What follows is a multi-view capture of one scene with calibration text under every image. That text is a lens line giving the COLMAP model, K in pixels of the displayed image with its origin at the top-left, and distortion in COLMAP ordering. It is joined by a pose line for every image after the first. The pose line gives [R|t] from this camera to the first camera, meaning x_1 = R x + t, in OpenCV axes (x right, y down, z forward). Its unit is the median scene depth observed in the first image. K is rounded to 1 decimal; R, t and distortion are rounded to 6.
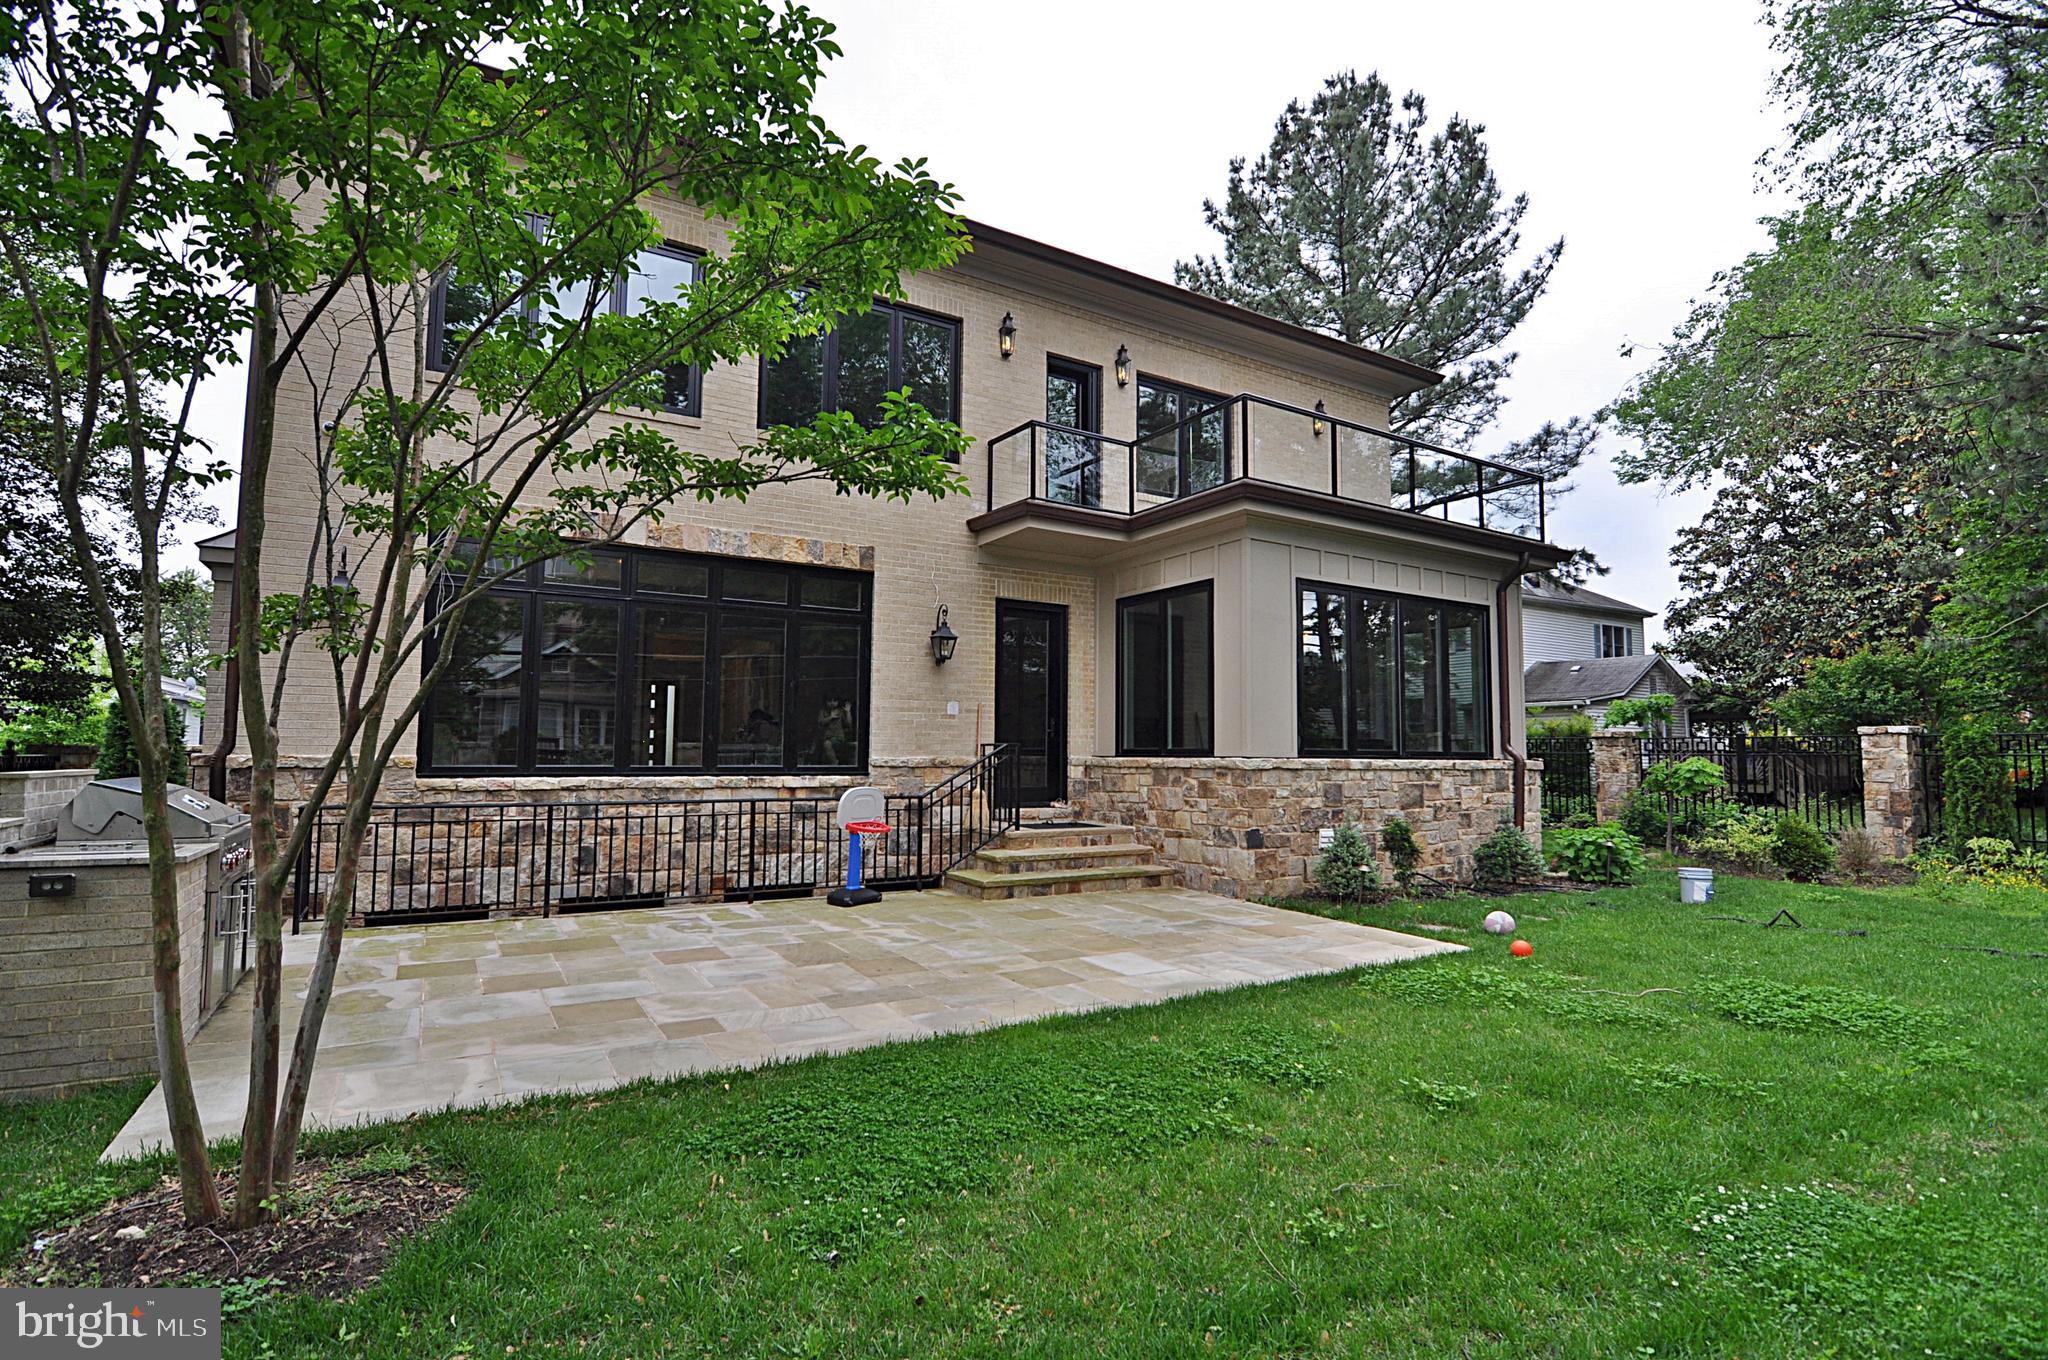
lens RADIAL K [[985.1, 0, 1030.0], [0, 985.1, 677.6], [0, 0, 1]] dist [-0.010461, -0.007838]
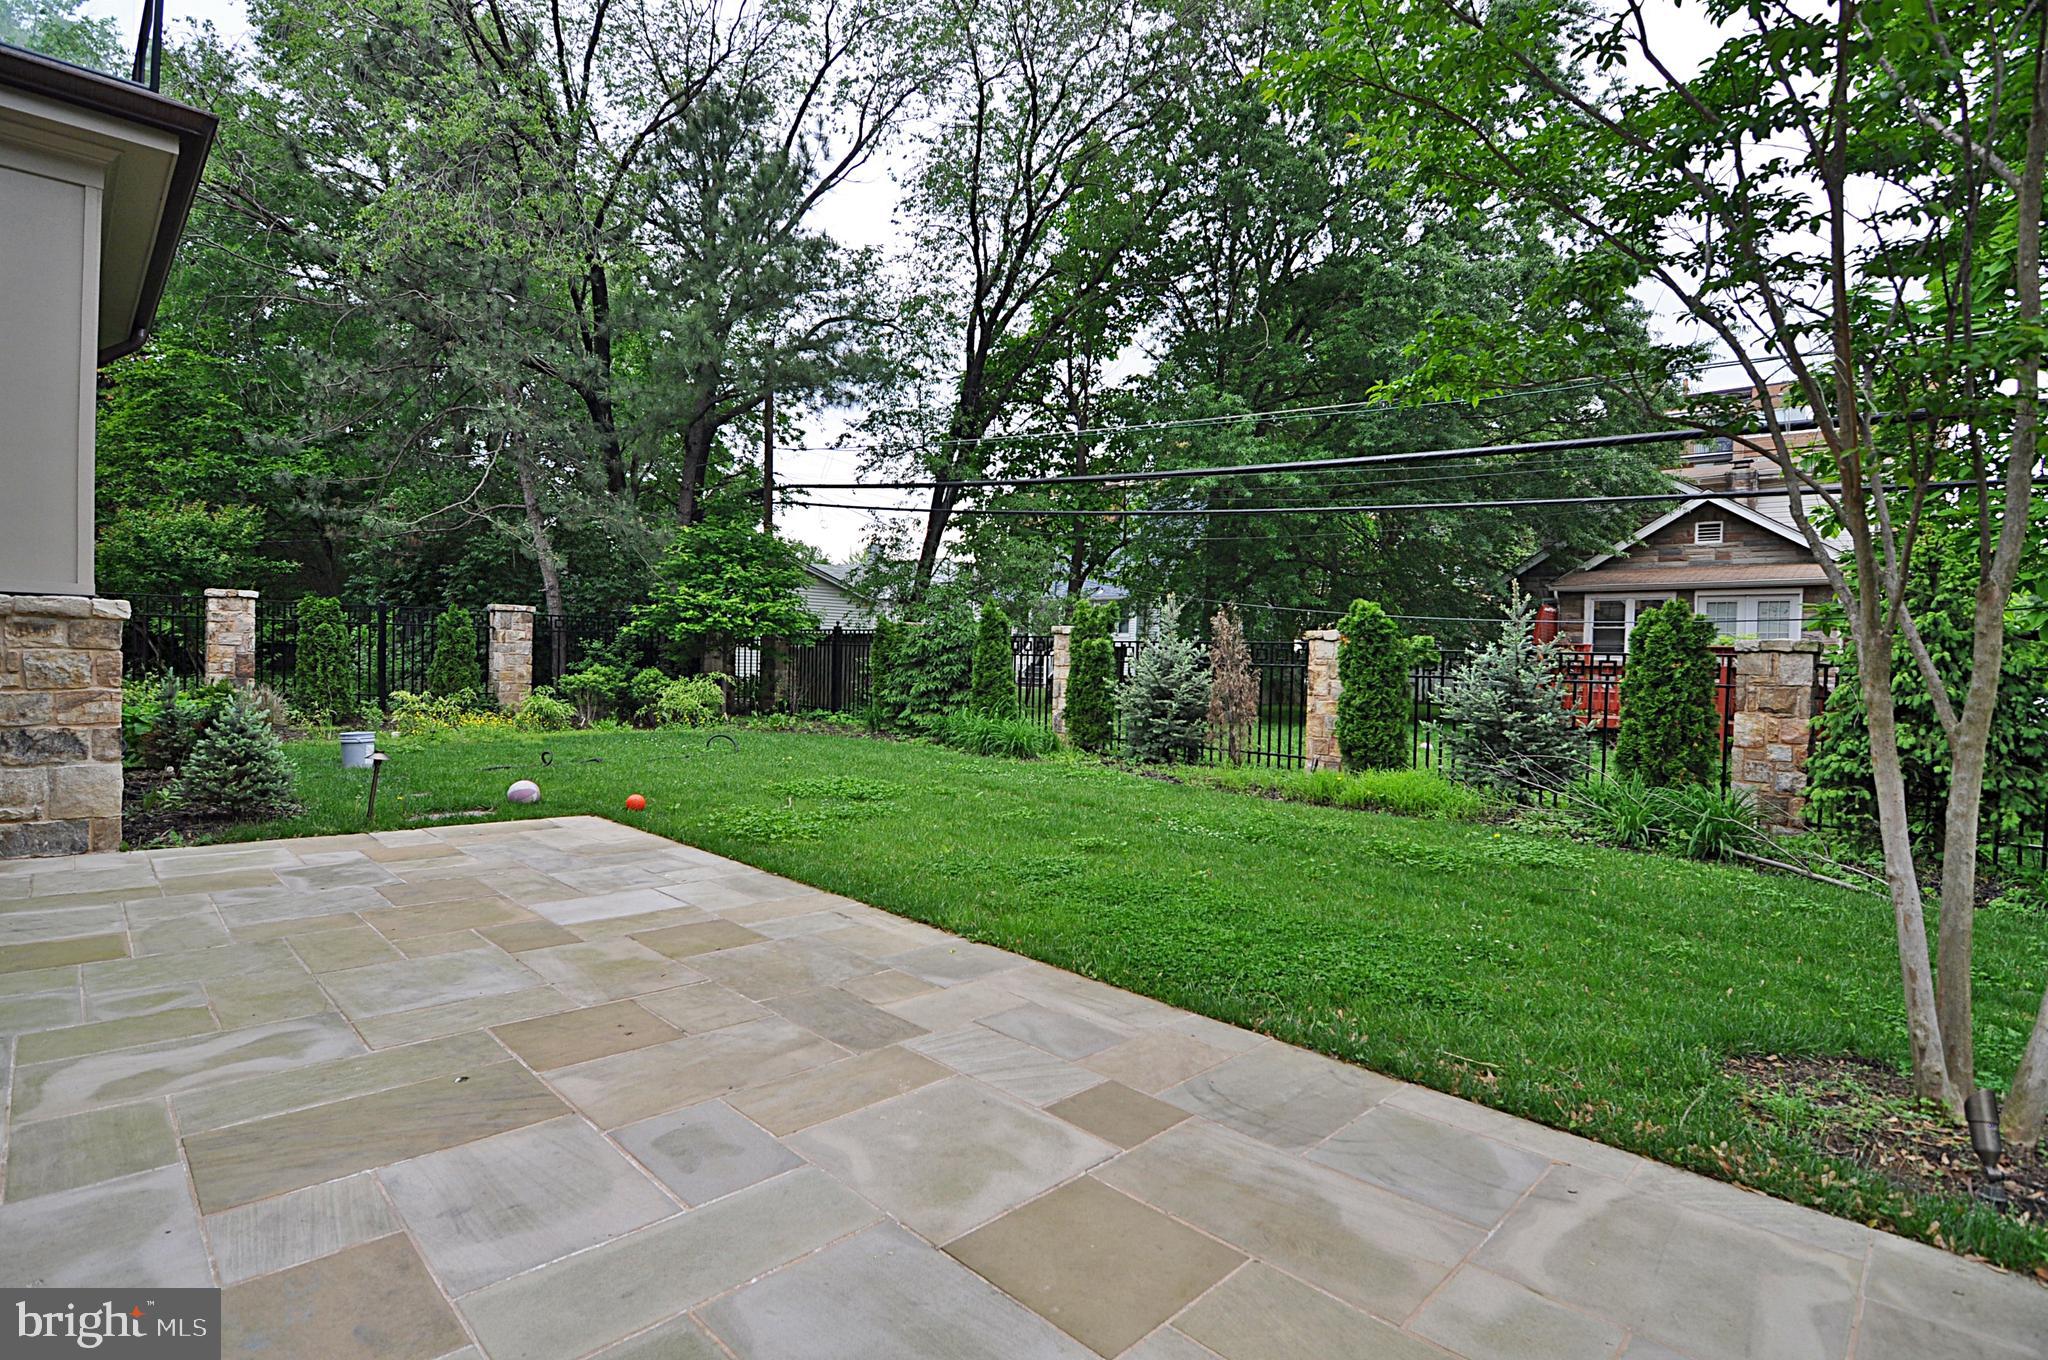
lens RADIAL K [[985.1, 0, 1030.0], [0, 985.1, 677.6], [0, 0, 1]] dist [-0.010461, -0.007838]
pose [[-0.245657, -0.034764, 0.968733, -0.808500], [-0.098825, 0.995048, 0.010648, 0.126732], [-0.964306, -0.093119, -0.247876, 1.170614]]
